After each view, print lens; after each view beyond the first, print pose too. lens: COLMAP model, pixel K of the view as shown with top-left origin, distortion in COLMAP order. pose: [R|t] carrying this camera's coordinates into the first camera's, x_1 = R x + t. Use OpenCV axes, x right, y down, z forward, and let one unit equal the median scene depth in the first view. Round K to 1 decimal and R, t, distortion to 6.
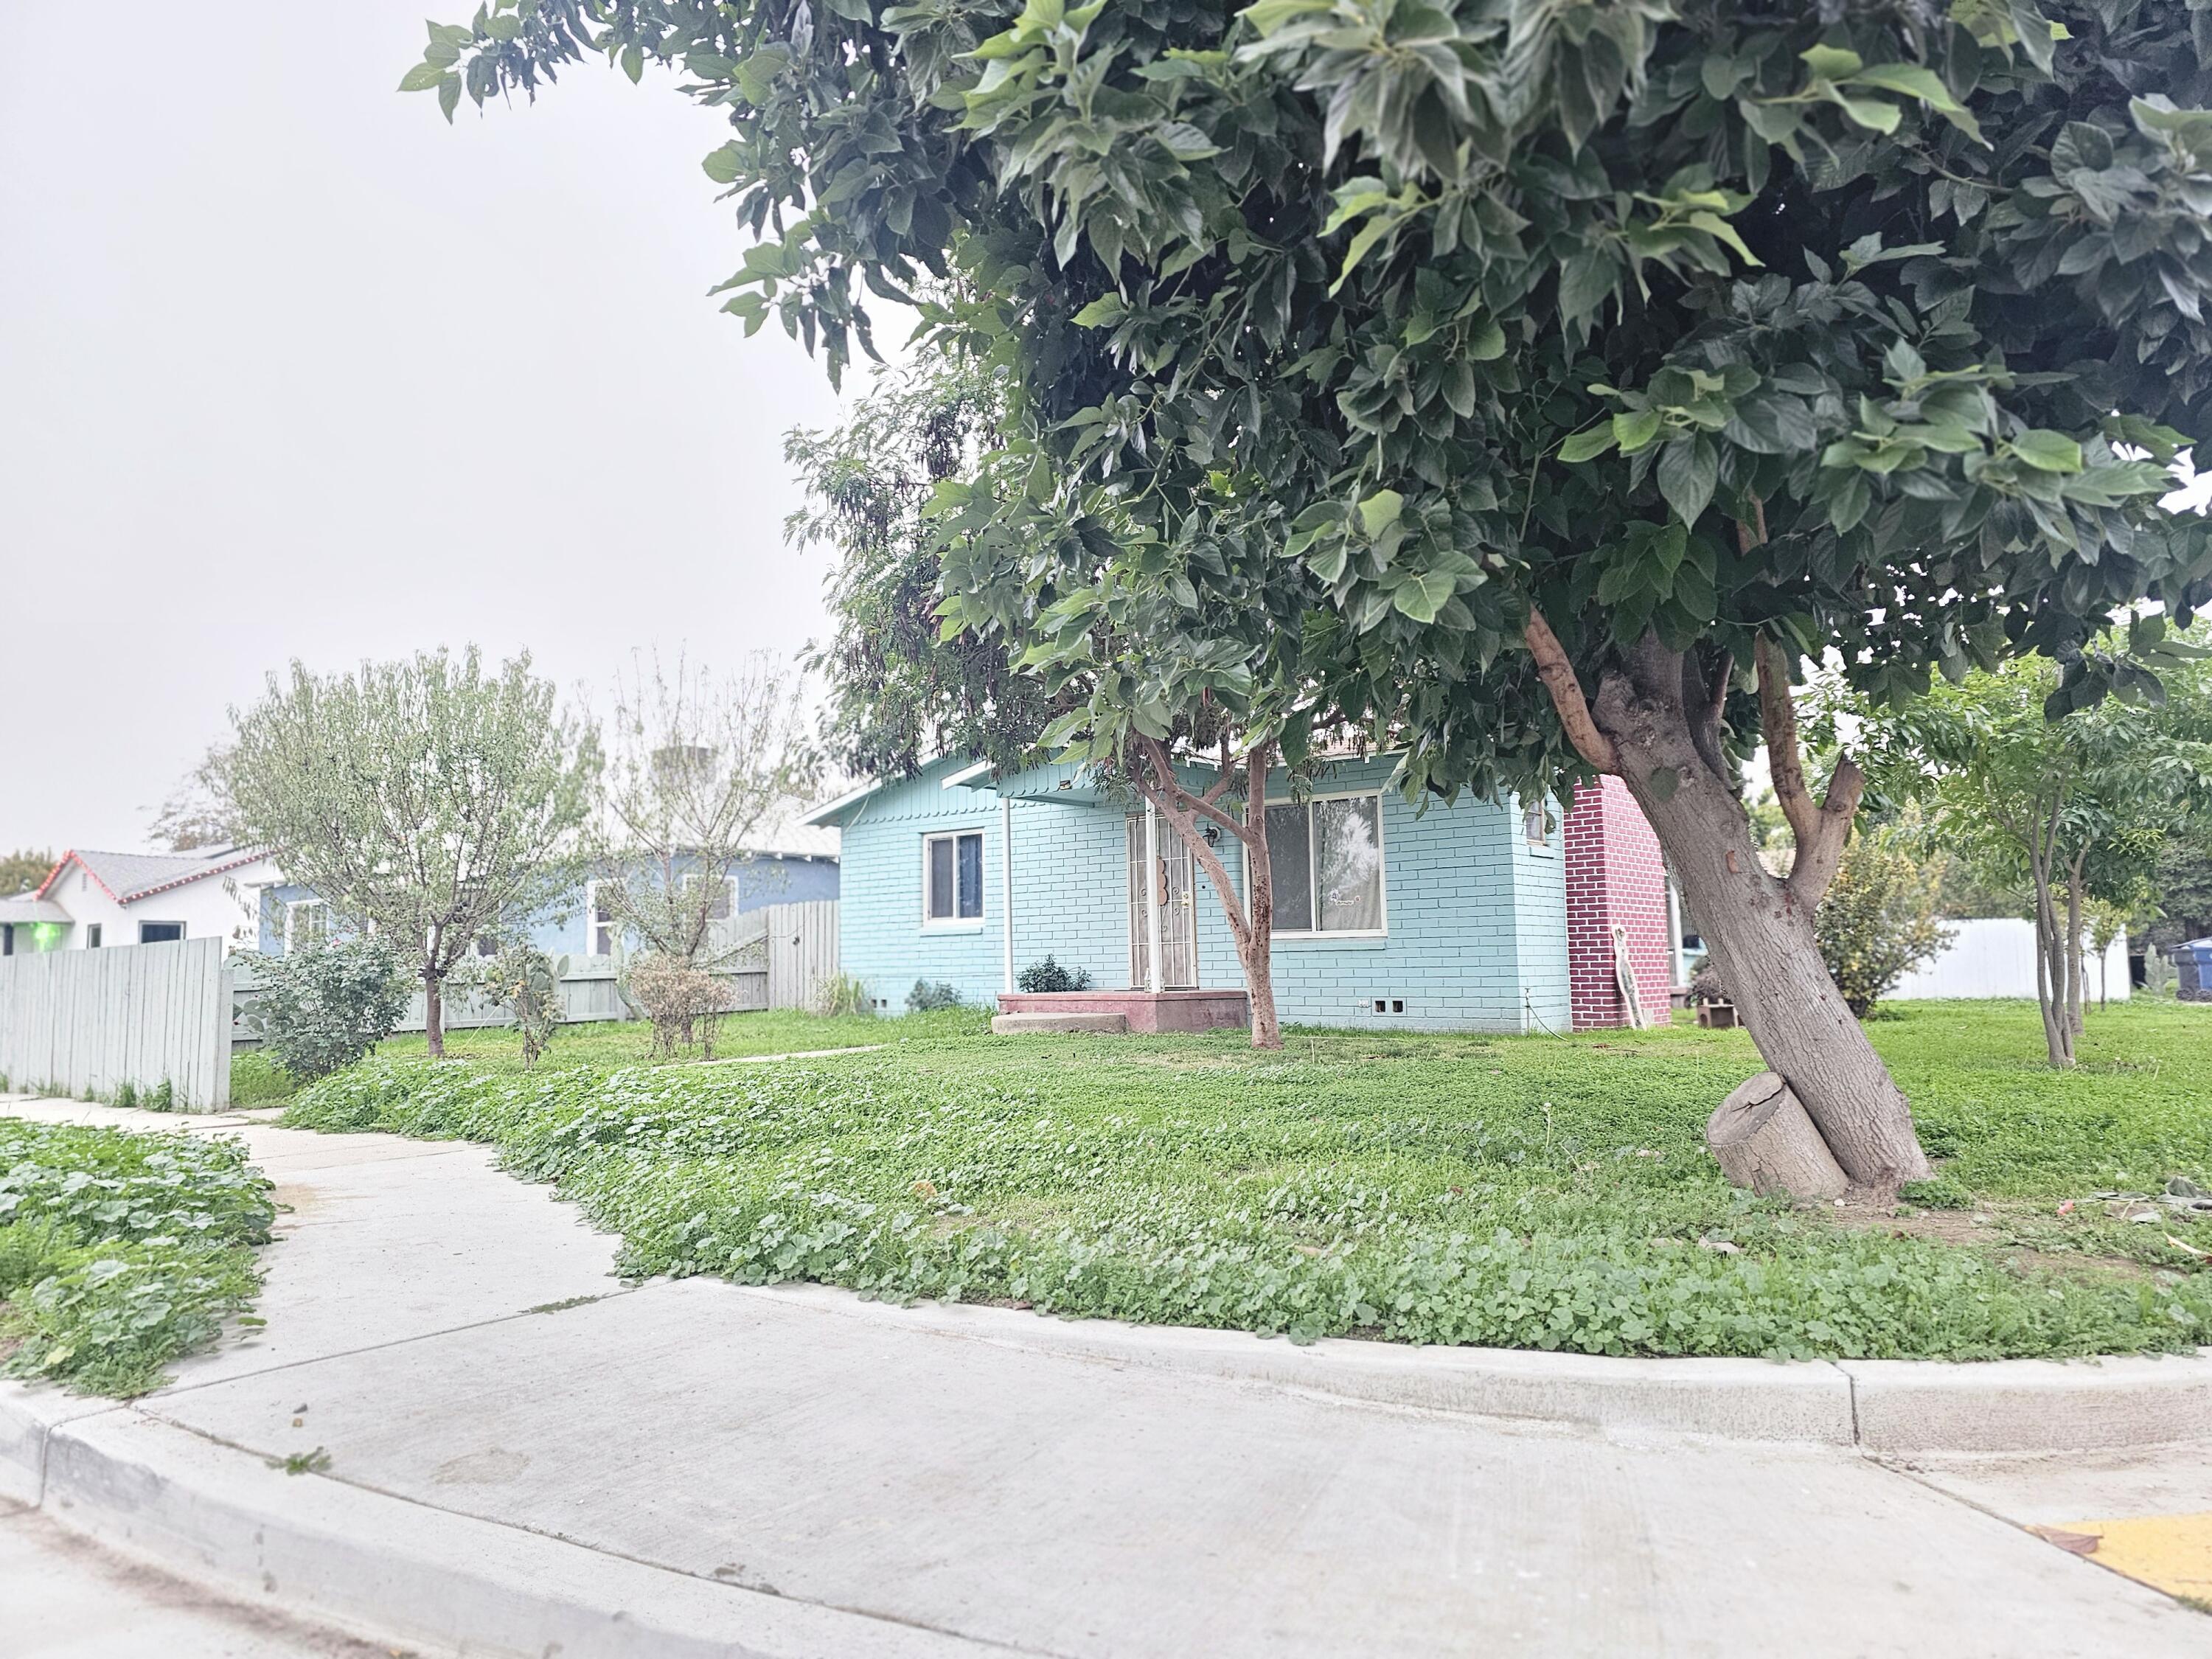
lens RADIAL K [[1478.2, 0, 1116.0], [0, 1478.2, 841.6], [0, 0, 1]] dist [0.132924, -0.117912]
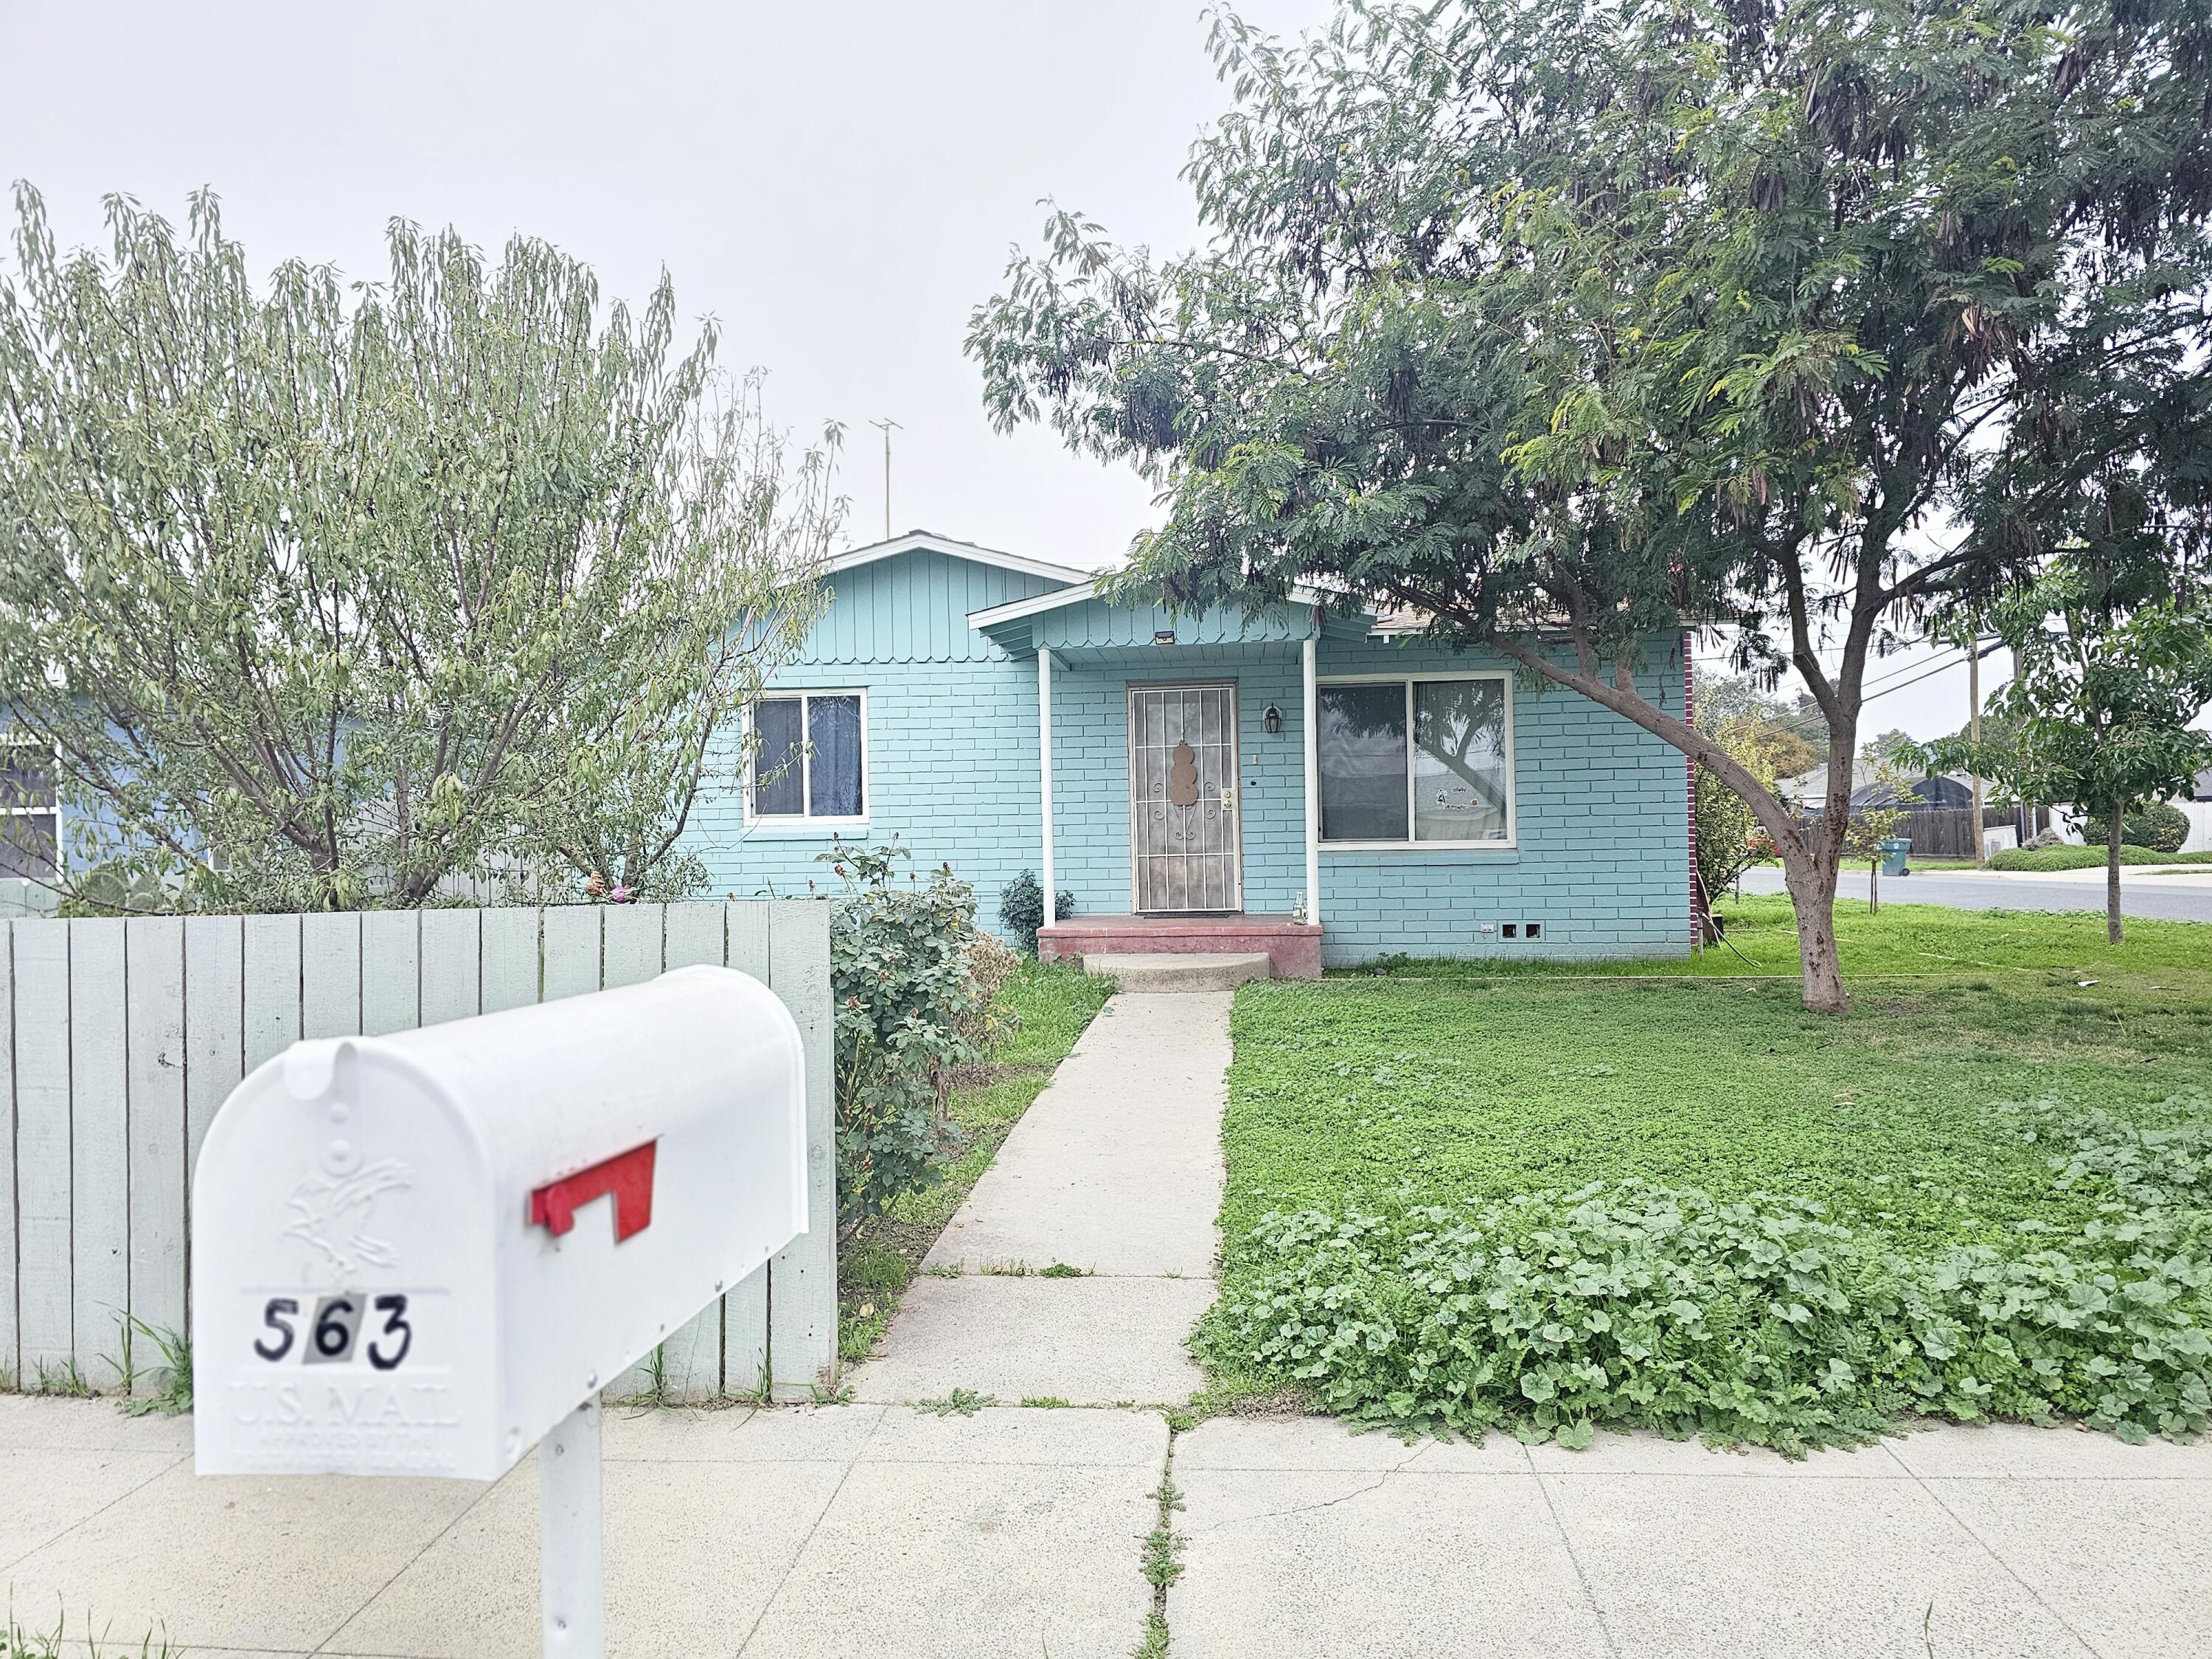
lens RADIAL K [[1478.2, 0, 1116.0], [0, 1478.2, 841.6], [0, 0, 1]] dist [0.132924, -0.117912]
pose [[0.817505, 0.009905, 0.575836, -0.445487], [-0.046564, 0.997715, 0.048946, 0.026606], [-0.574035, -0.066827, 0.816099, 0.401616]]
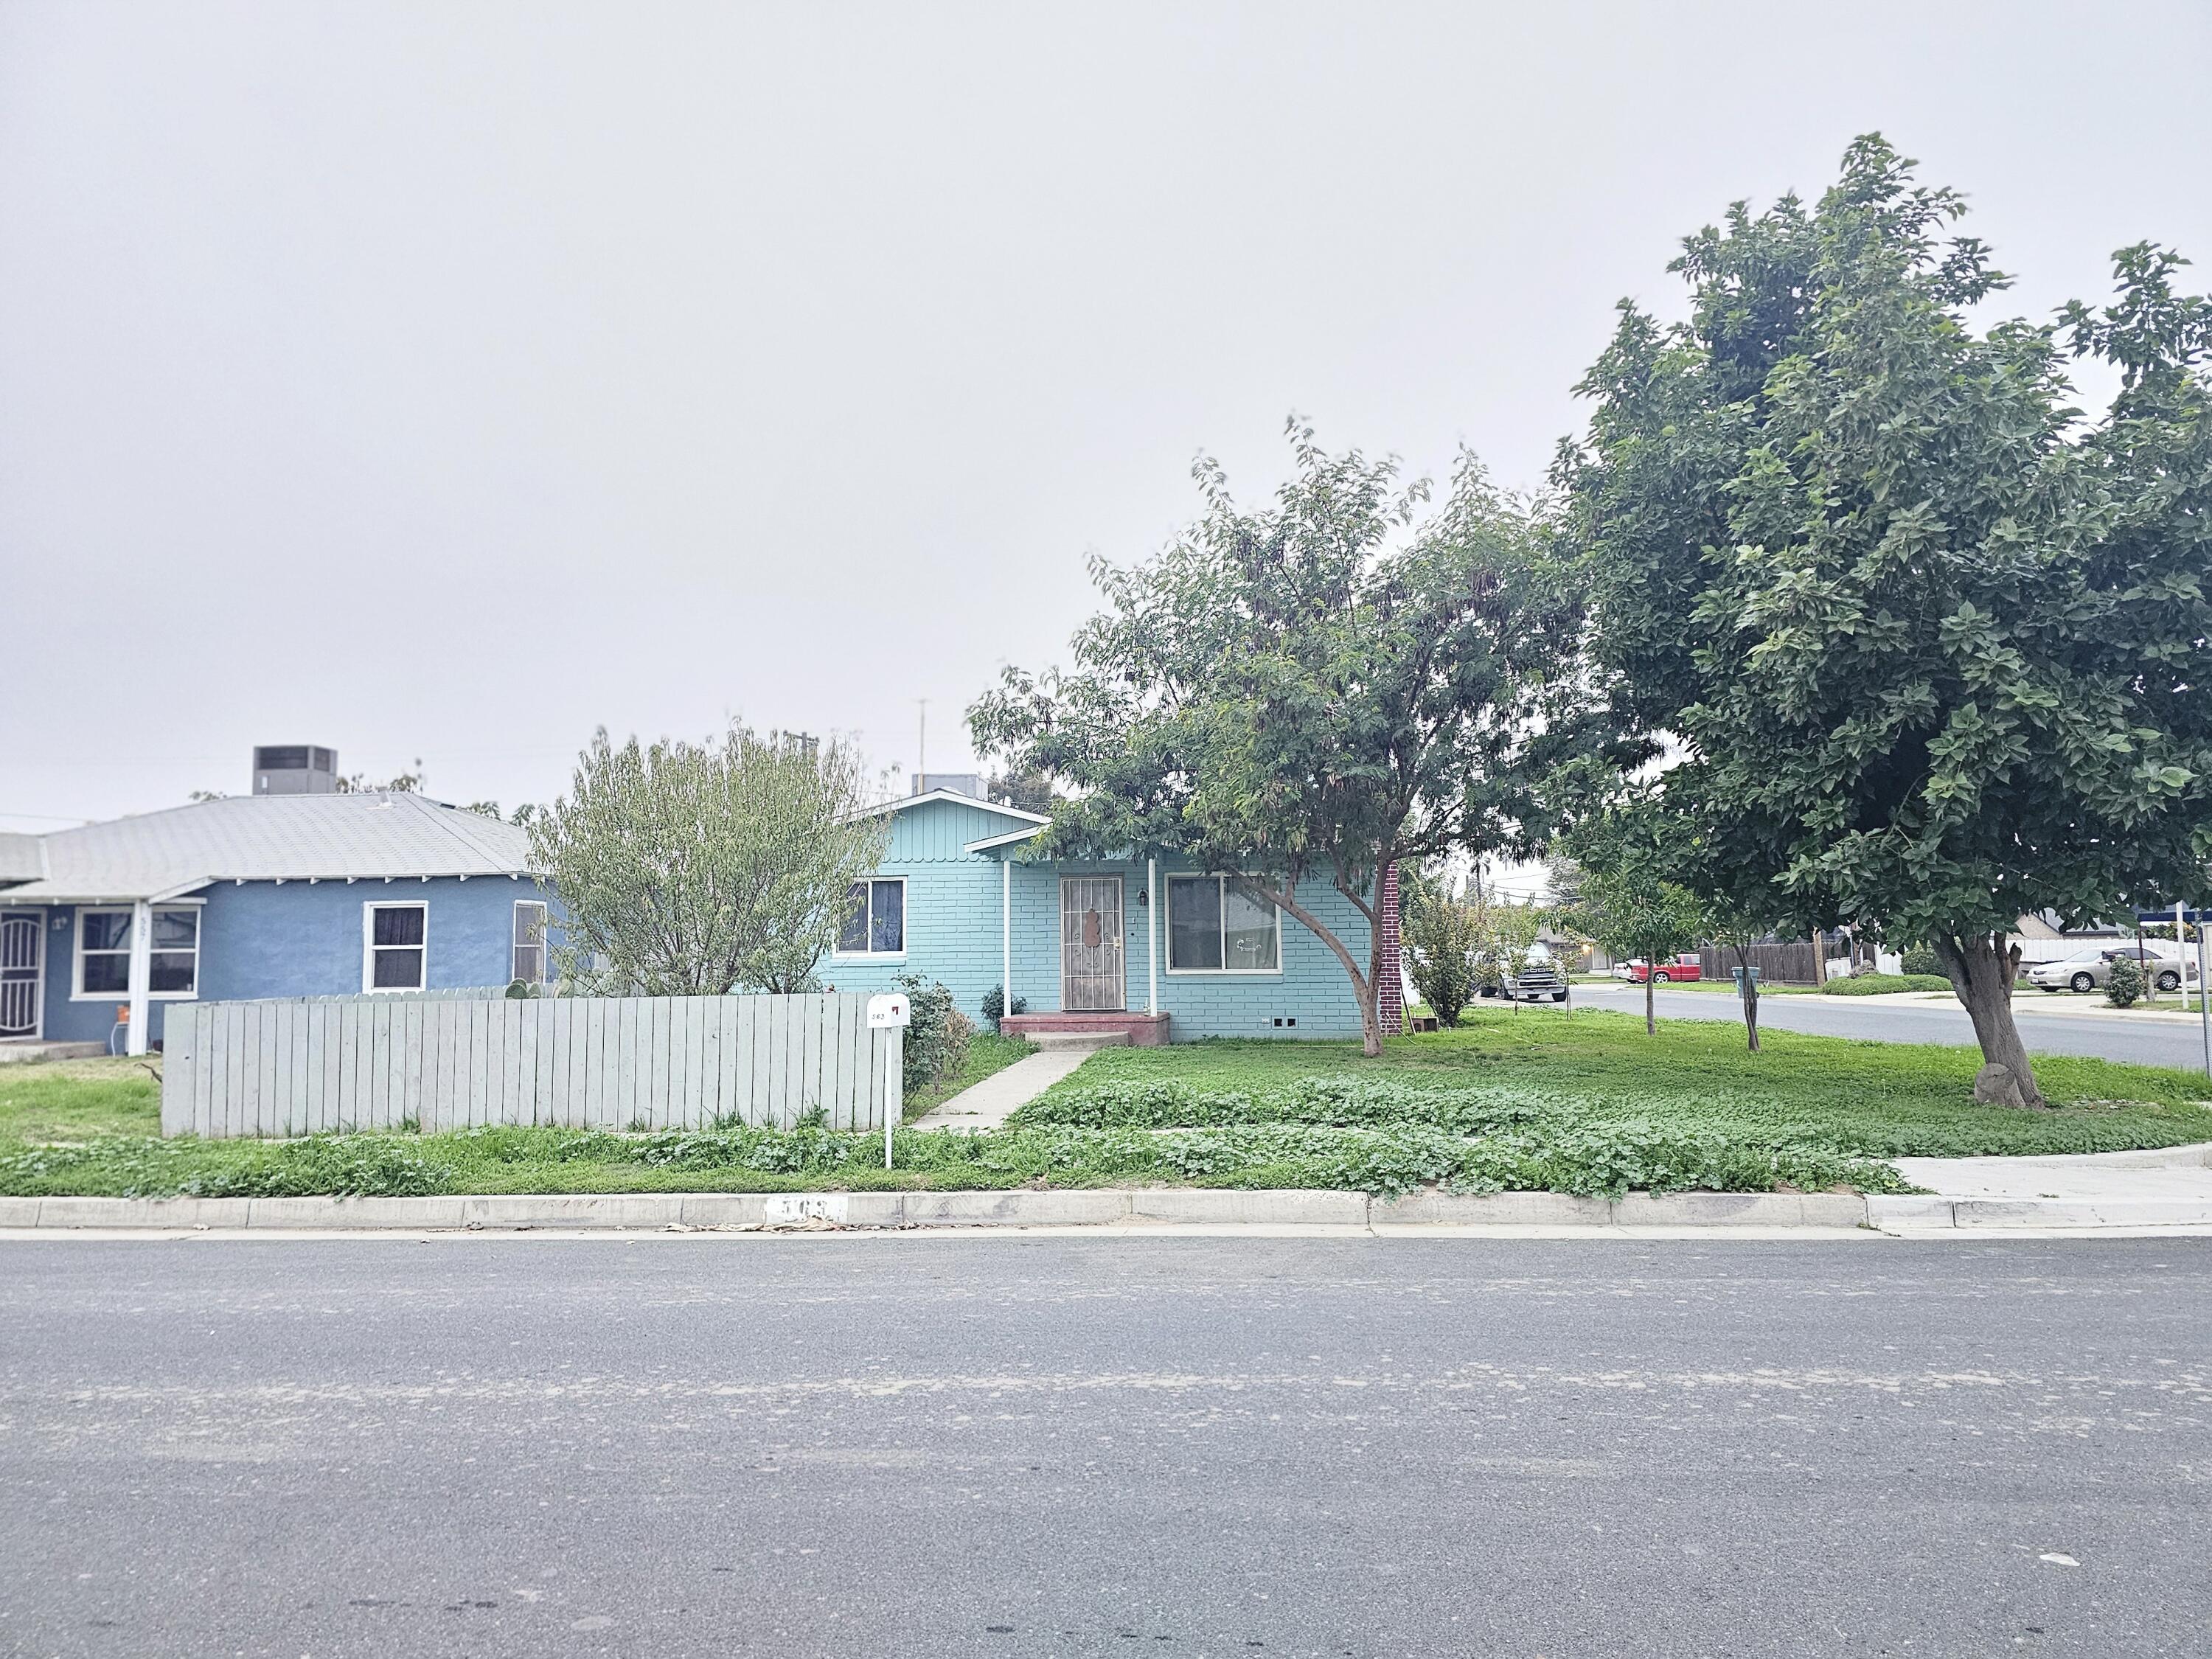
lens RADIAL K [[1478.2, 0, 1116.0], [0, 1478.2, 841.6], [0, 0, 1]] dist [0.132924, -0.117912]
pose [[0.828793, 0.059649, 0.556367, -0.696944], [-0.052740, 0.998203, -0.028454, -0.014311], [-0.557064, -0.005761, 0.830449, -0.100826]]
